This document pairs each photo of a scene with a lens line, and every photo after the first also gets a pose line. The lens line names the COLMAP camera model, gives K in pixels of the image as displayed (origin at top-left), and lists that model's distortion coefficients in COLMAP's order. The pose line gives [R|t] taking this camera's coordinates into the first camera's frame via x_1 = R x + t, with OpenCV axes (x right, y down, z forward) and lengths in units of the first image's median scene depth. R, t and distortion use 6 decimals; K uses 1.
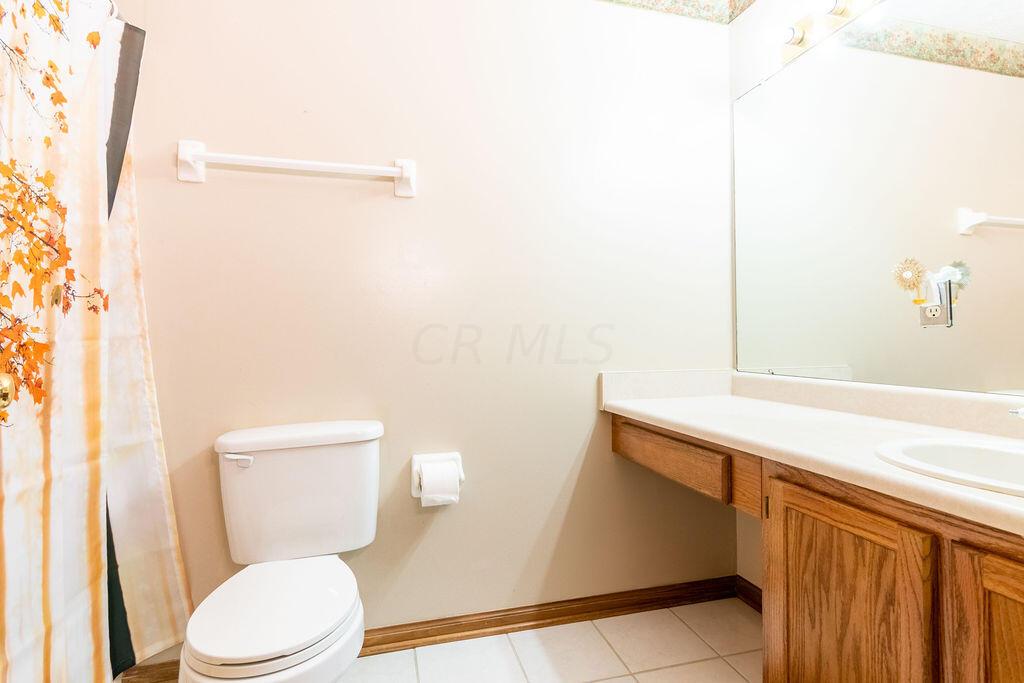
lens RADIAL K [[493.9, 0, 511.4], [0, 493.9, 315.4], [0, 0, 1]] dist [-0.002948, 0.001981]
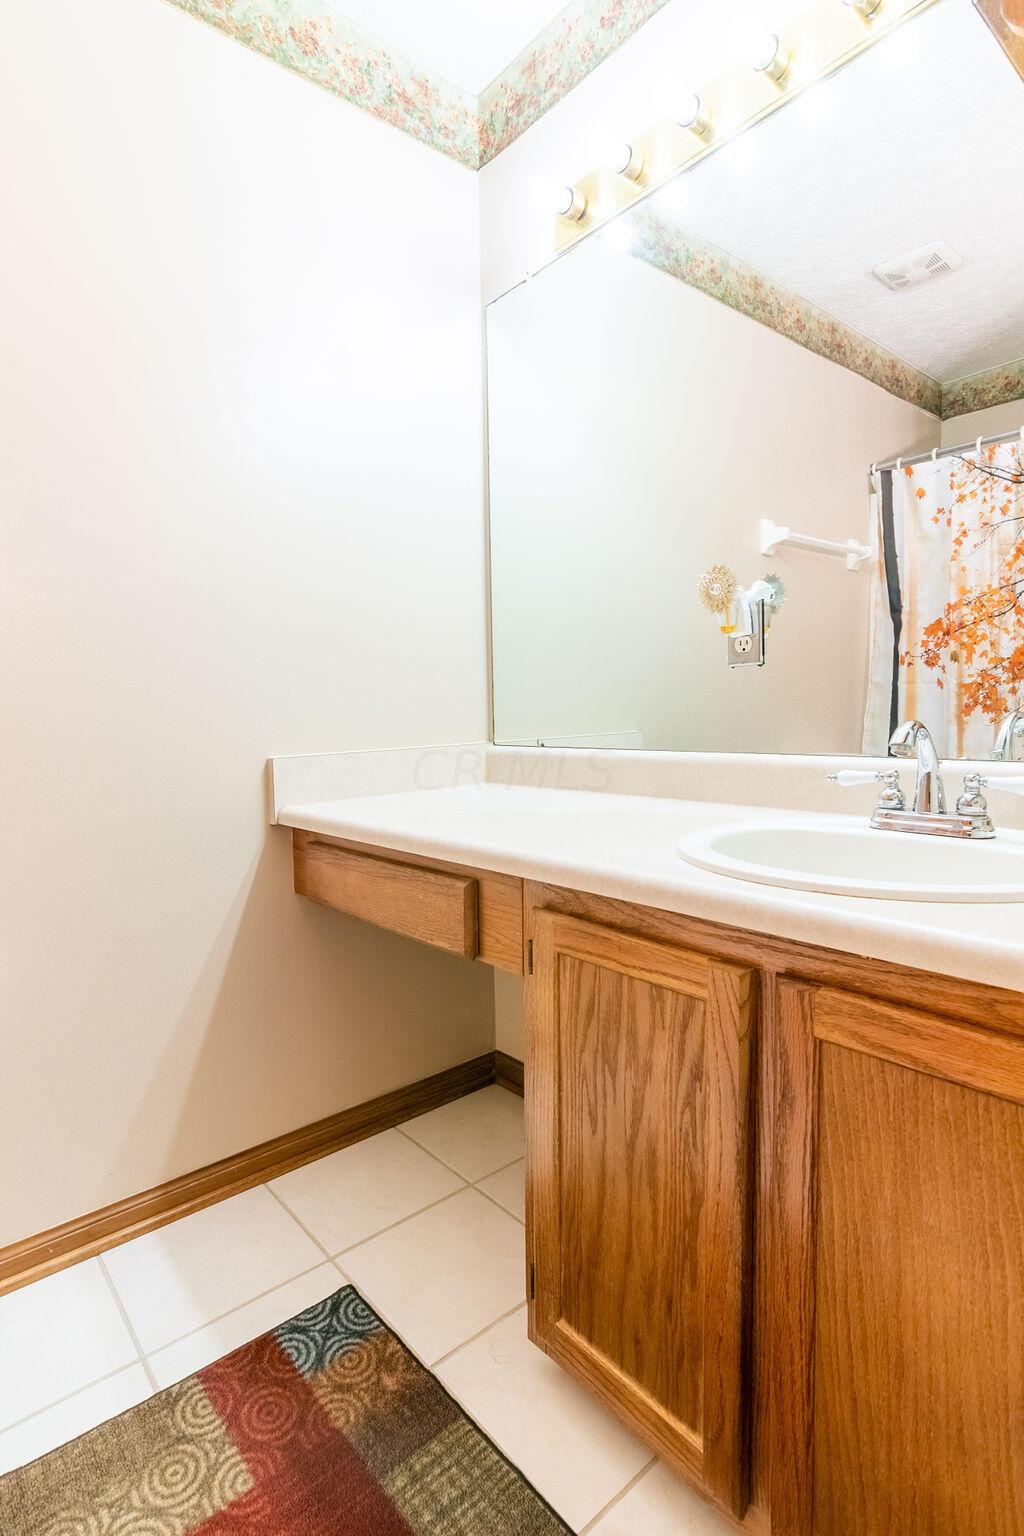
lens RADIAL K [[753.4, 0, 516.8], [0, 753.4, 751.3], [0, 0, 1]] dist [-0.002936, 0.002552]
pose [[0.902305, -0.047382, 0.428487, 0.117019], [0.004913, 0.995007, 0.099681, 0.042347], [-0.431071, -0.087837, 0.898032, 0.195088]]
